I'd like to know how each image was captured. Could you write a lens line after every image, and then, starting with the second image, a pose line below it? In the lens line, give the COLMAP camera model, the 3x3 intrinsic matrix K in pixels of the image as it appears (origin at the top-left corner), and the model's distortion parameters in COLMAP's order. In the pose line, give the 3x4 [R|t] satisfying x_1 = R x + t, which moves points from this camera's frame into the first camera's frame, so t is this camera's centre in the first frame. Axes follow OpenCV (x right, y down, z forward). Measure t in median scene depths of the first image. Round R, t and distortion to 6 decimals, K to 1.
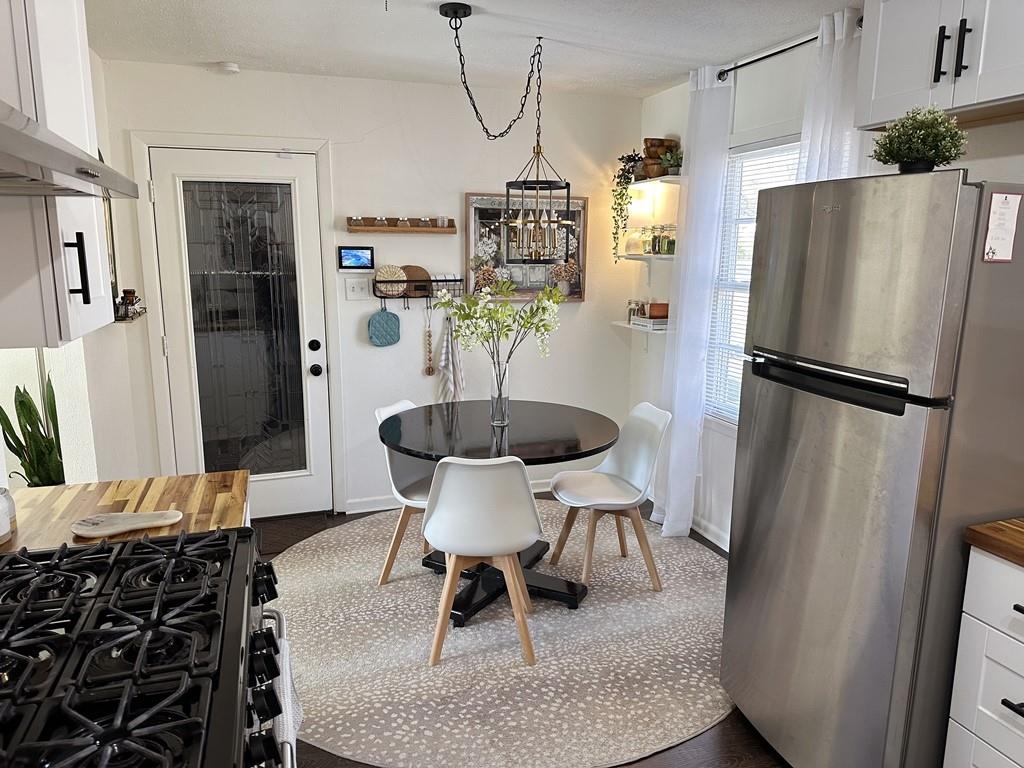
lens RADIAL K [[725.9, 0, 513.9], [0, 725.9, 383.1], [0, 0, 1]] dist [0.050949, -0.056407]
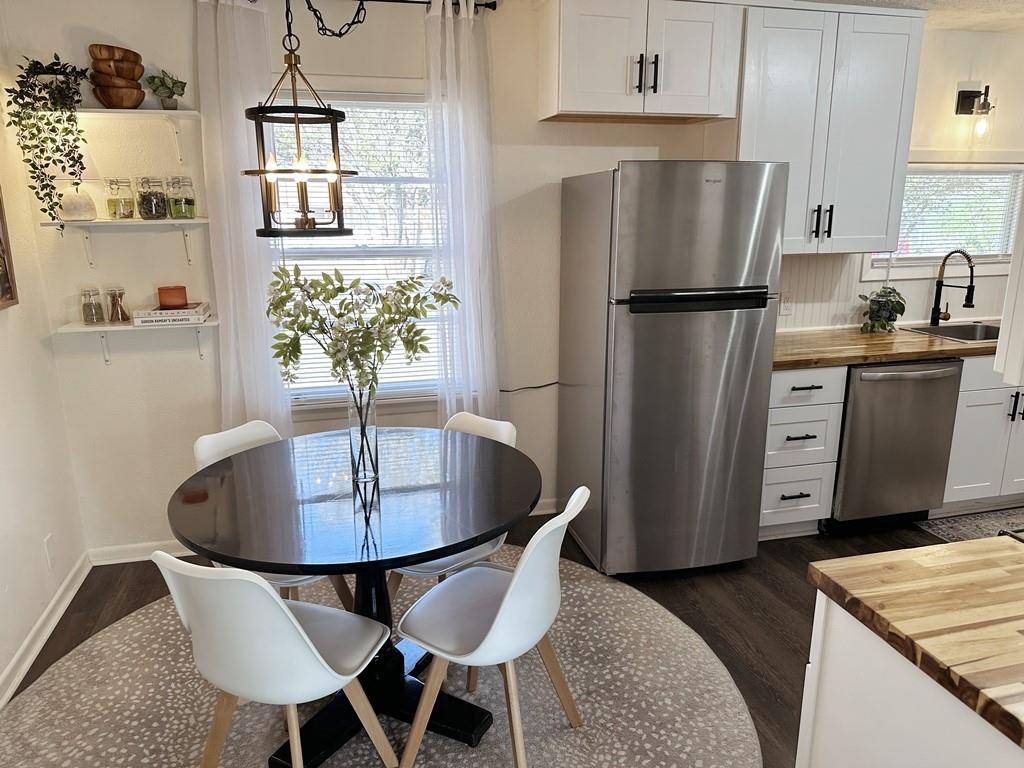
lens RADIAL K [[725.9, 0, 511.3], [0, 725.9, 384.8], [0, 0, 1]] dist [0.050949, -0.056407]
pose [[0.073975, -0.241448, 0.967590, -1.016730], [0.188485, 0.956146, 0.224182, -0.234435], [-0.979286, 0.165792, 0.116240, 1.210820]]
